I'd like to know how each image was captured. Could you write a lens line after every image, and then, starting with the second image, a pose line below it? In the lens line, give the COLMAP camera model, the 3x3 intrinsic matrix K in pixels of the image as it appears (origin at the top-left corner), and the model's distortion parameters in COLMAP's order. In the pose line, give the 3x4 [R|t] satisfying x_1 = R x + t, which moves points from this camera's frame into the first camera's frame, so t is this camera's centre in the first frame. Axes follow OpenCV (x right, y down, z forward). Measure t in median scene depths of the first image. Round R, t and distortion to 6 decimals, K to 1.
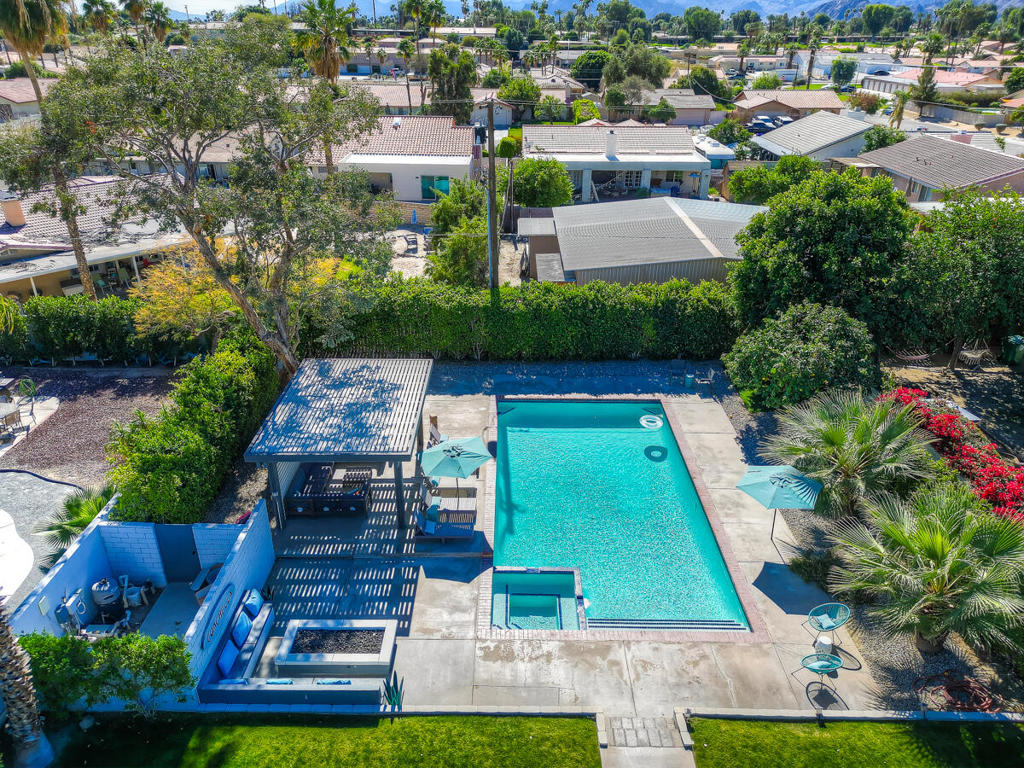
lens RADIAL K [[716.8, 0, 510.9], [0, 716.8, 387.2], [0, 0, 1]] dist [0.068157, -0.064188]
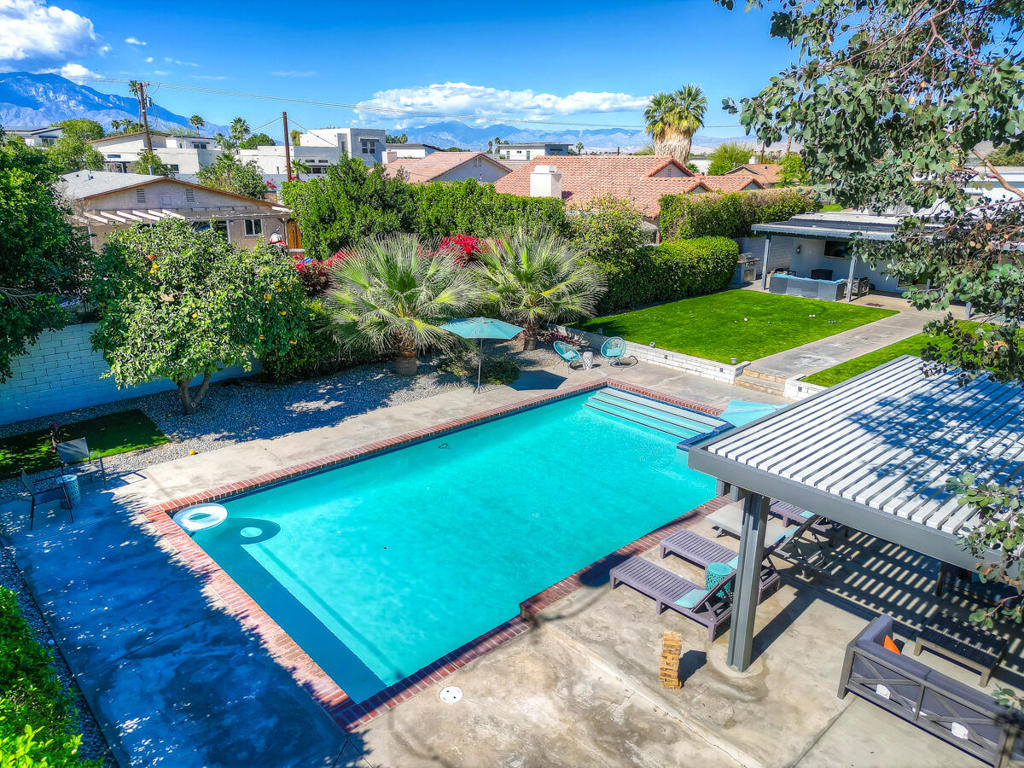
lens RADIAL K [[716.8, 0, 510.9], [0, 716.8, 387.2], [0, 0, 1]] dist [0.068157, -0.064188]
pose [[-0.680725, -0.233829, 0.694217, -0.221689], [0.312907, 0.764061, 0.564181, -0.218050], [-0.662346, 0.601277, -0.446949, 0.963691]]
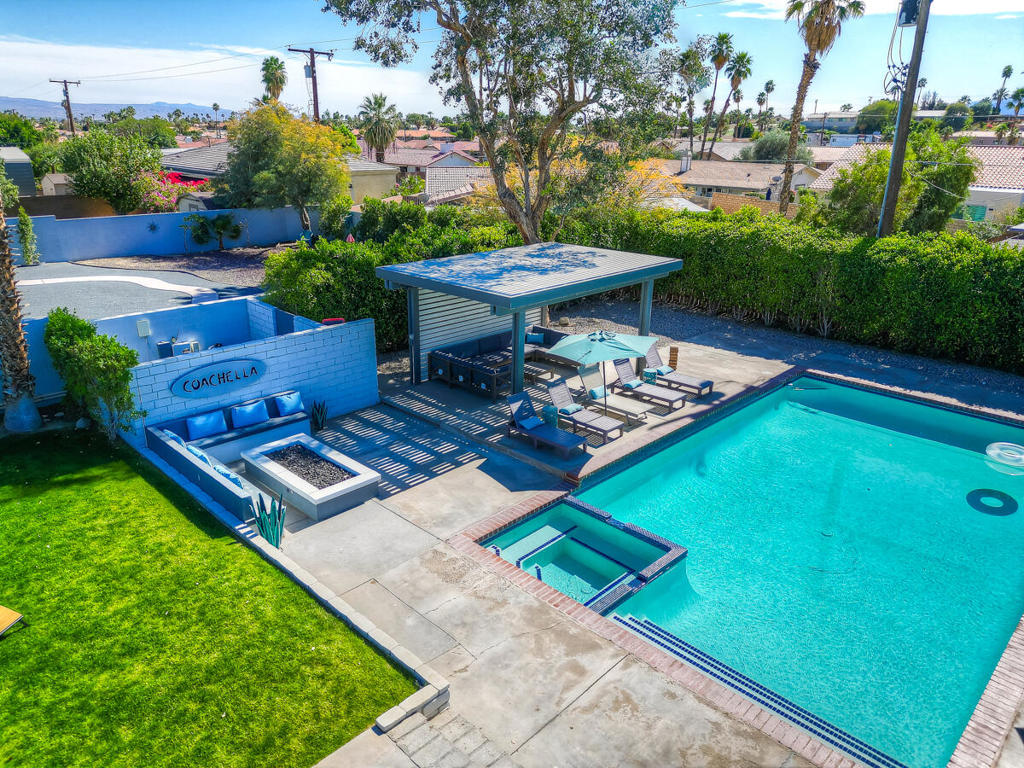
lens RADIAL K [[716.8, 0, 510.9], [0, 716.8, 387.2], [0, 0, 1]] dist [0.068157, -0.064188]
pose [[0.718919, 0.238568, -0.652871, 0.225070], [-0.317603, 0.948218, -0.003243, 0.115551], [0.618290, 0.209685, 0.757462, 0.299422]]
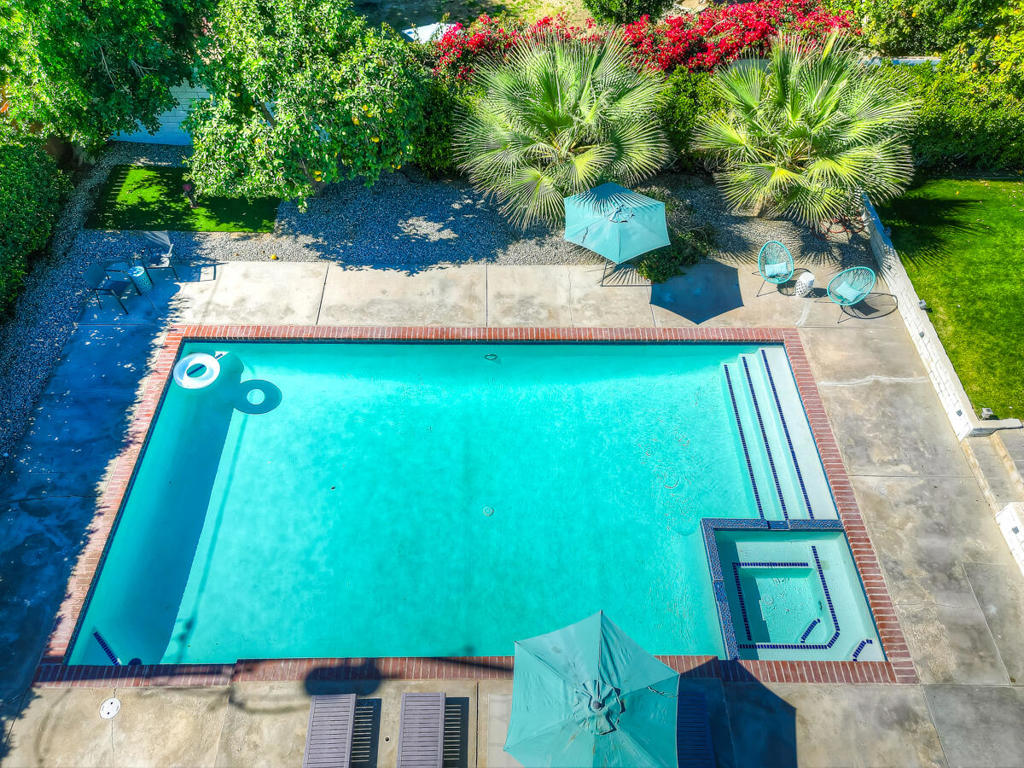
lens RADIAL K [[716.8, 0, 510.9], [0, 716.8, 387.2], [0, 0, 1]] dist [0.068157, -0.064188]
pose [[-0.012423, -0.788332, 0.615124, -0.128959], [0.434646, 0.549757, 0.713337, -0.216300], [-0.900516, 0.276222, 0.335816, 0.599272]]
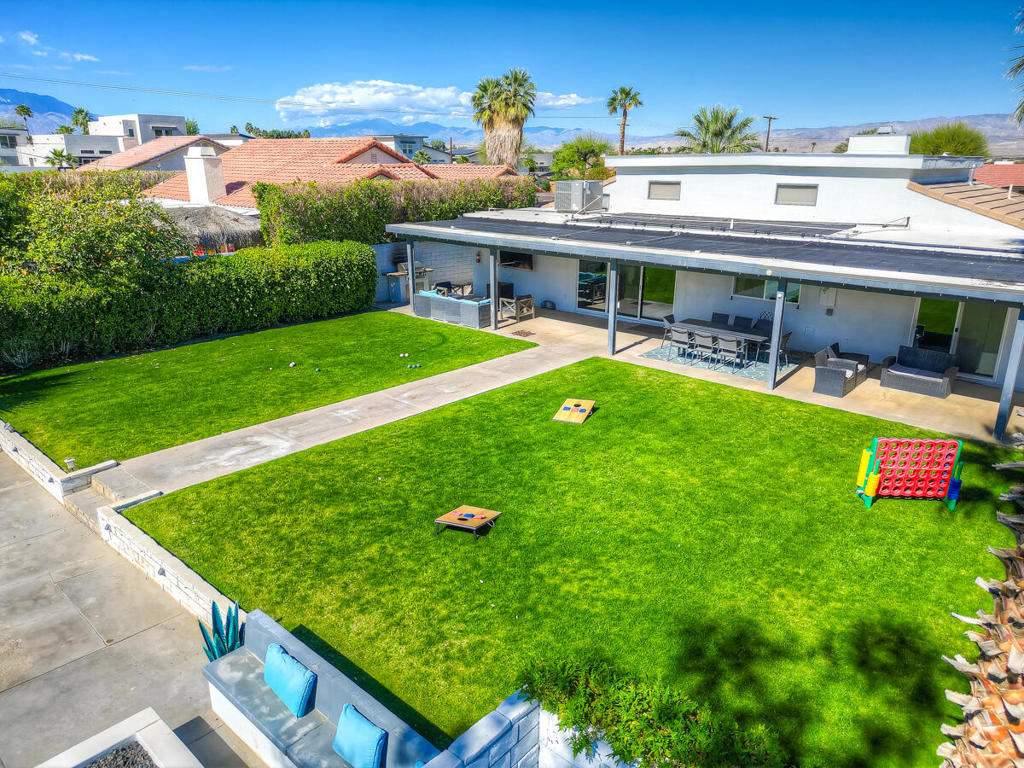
lens RADIAL K [[716.8, 0, 510.9], [0, 716.8, 387.2], [0, 0, 1]] dist [0.068157, -0.064188]
pose [[-0.750688, -0.212389, 0.625586, -0.303214], [0.283051, 0.752210, 0.595032, 0.019652], [-0.596950, 0.623756, -0.504558, 0.526575]]
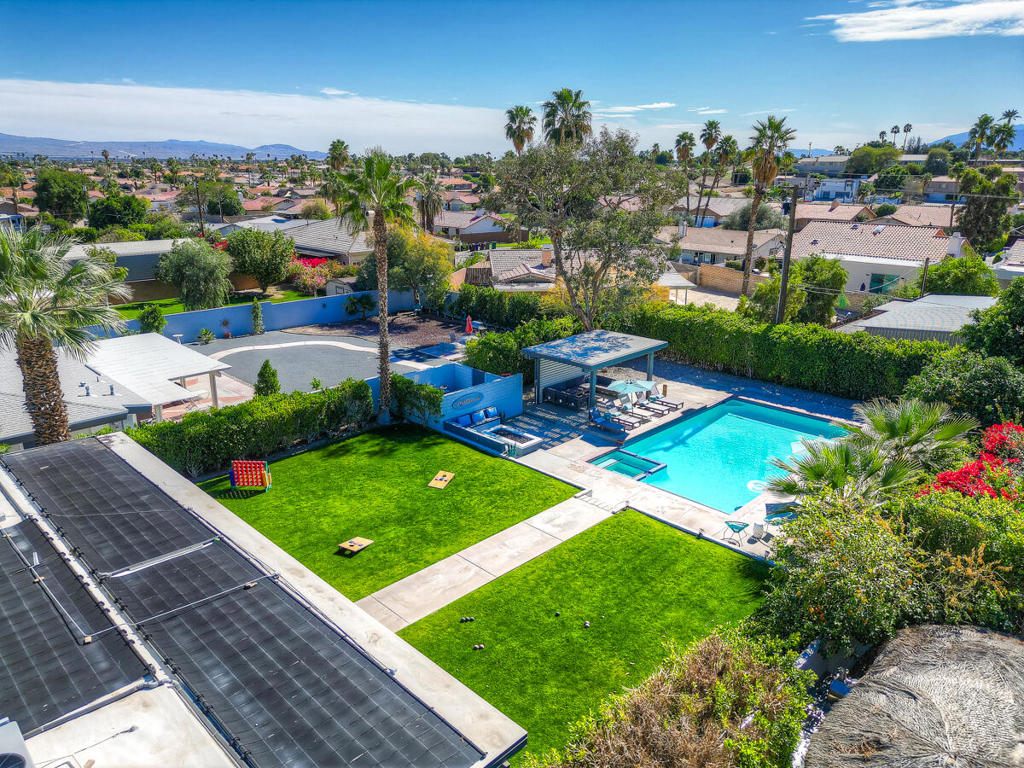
lens RADIAL K [[716.8, 0, 510.9], [0, 716.8, 387.2], [0, 0, 1]] dist [0.068157, -0.064188]
pose [[0.713835, 0.206879, -0.669060, 0.550362], [-0.311118, 0.949598, -0.038315, 0.169377], [0.627411, 0.235507, 0.742220, -0.231490]]
